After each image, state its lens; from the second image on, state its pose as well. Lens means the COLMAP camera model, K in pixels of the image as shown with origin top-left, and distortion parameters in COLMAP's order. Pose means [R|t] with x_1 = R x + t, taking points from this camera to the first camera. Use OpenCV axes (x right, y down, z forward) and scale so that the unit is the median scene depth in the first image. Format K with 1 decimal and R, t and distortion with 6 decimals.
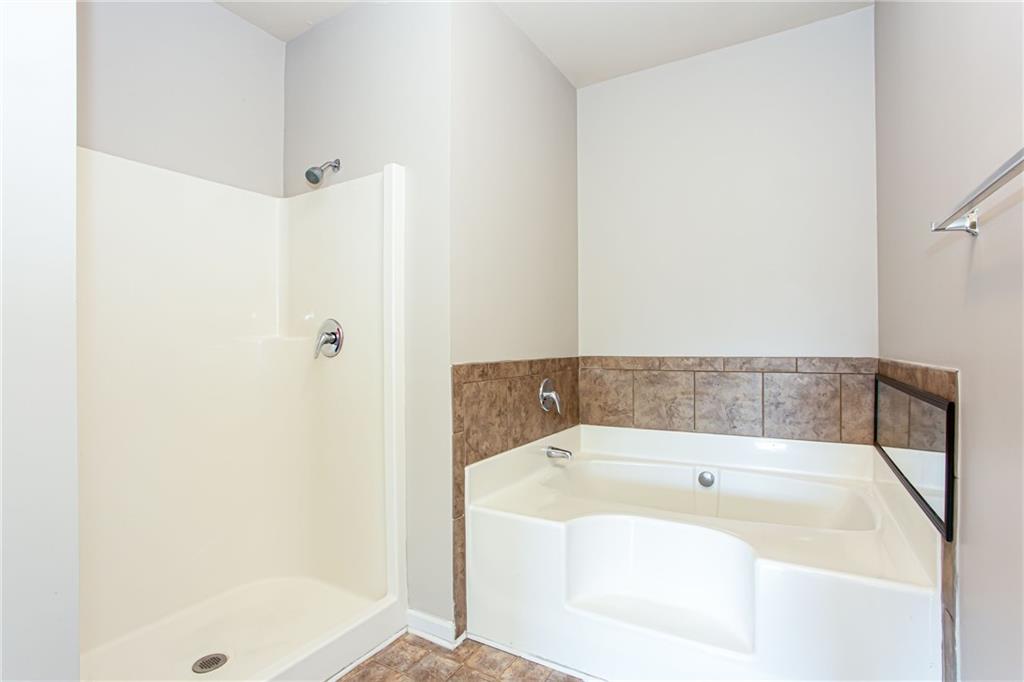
lens RADIAL K [[475.7, 0, 512.0], [0, 475.7, 341.0], [0, 0, 1]] dist [-0.045163, 0.000297]
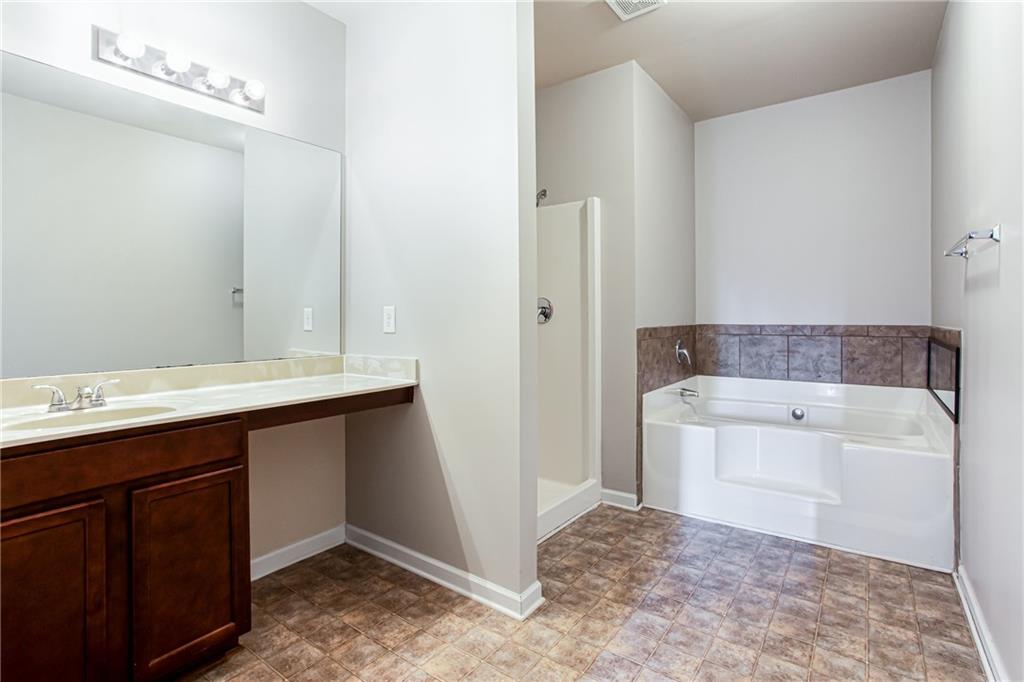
lens RADIAL K [[491.9, 0, 512.9], [0, 491.9, 315.2], [0, 0, 1]] dist [-0.028855, 0.000506]
pose [[0.996534, 0.003013, -0.083127, -0.300123], [-0.002453, 0.999974, 0.006845, -0.001899], [0.083146, -0.006617, 0.996515, -0.483947]]
